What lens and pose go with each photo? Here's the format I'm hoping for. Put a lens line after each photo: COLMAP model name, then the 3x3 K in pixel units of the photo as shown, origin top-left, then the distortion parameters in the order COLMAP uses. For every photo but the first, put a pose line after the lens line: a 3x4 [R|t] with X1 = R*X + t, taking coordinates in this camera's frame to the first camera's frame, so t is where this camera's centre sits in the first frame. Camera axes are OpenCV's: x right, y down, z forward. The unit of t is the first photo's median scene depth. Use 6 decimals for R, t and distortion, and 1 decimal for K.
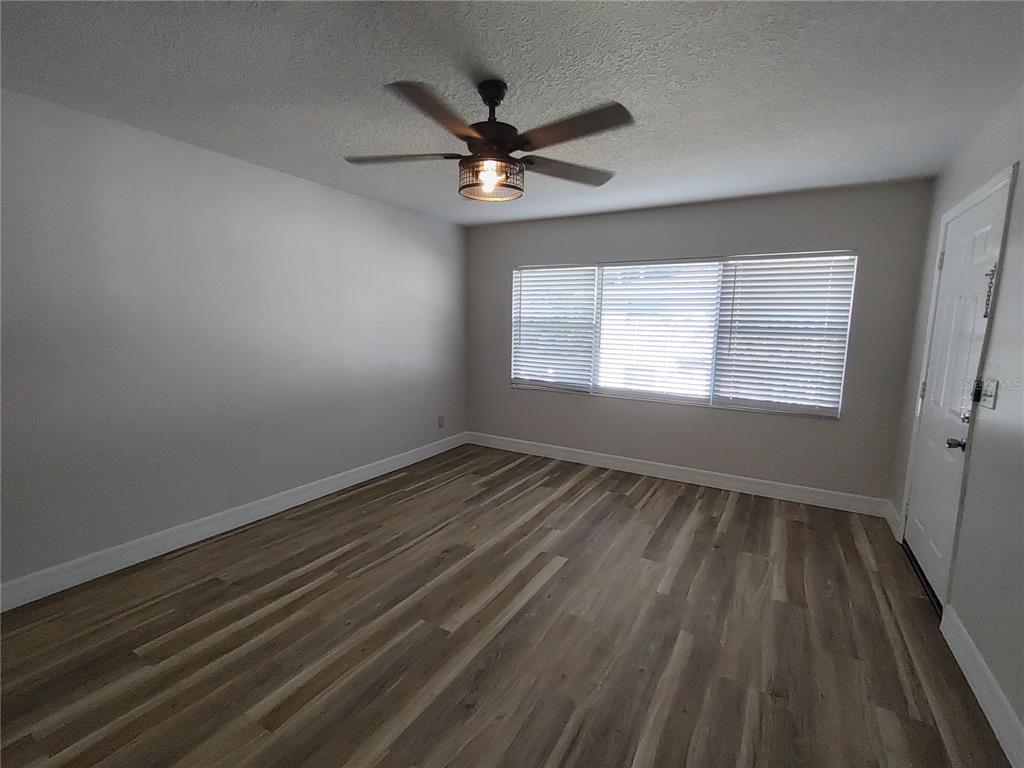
lens RADIAL K [[463.2, 0, 517.9], [0, 463.2, 391.5], [0, 0, 1]] dist [-0.003982, -0.000007]
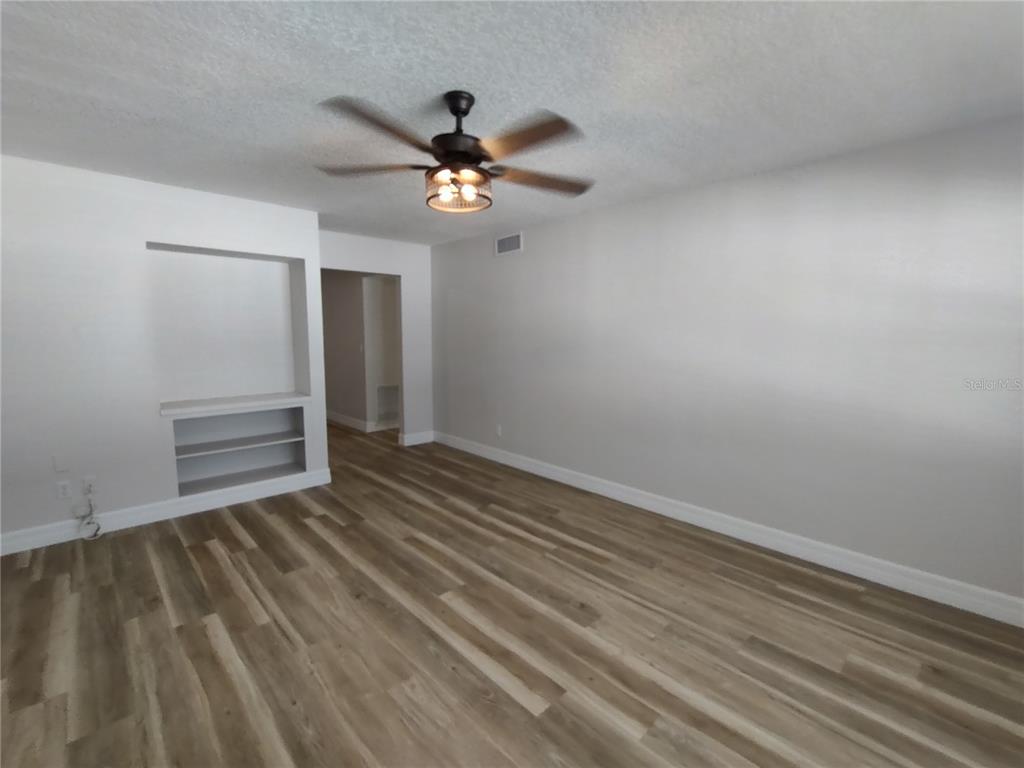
lens RADIAL K [[463.2, 0, 510.6], [0, 463.2, 386.6], [0, 0, 1]] dist [-0.003982, -0.000007]
pose [[-0.284881, 0.097856, -0.953555, 0.586299], [-0.151118, 0.977751, 0.145487, -0.131418], [0.946576, 0.185546, -0.263755, 0.935096]]
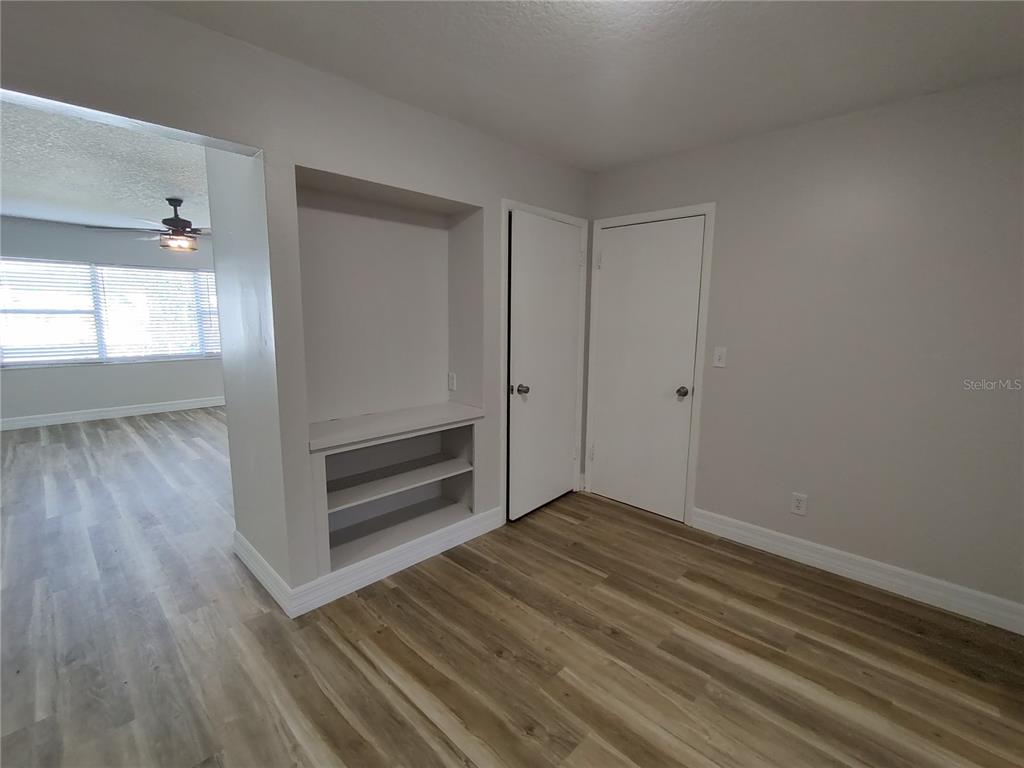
lens RADIAL K [[463.2, 0, 507.0], [0, 463.2, 378.2], [0, 0, 1]] dist [-0.003982, -0.000007]
pose [[0.241595, -0.153441, 0.958169, -1.180468], [0.147004, 0.981810, 0.120161, 0.081868], [-0.959178, 0.111824, 0.259757, -0.600124]]
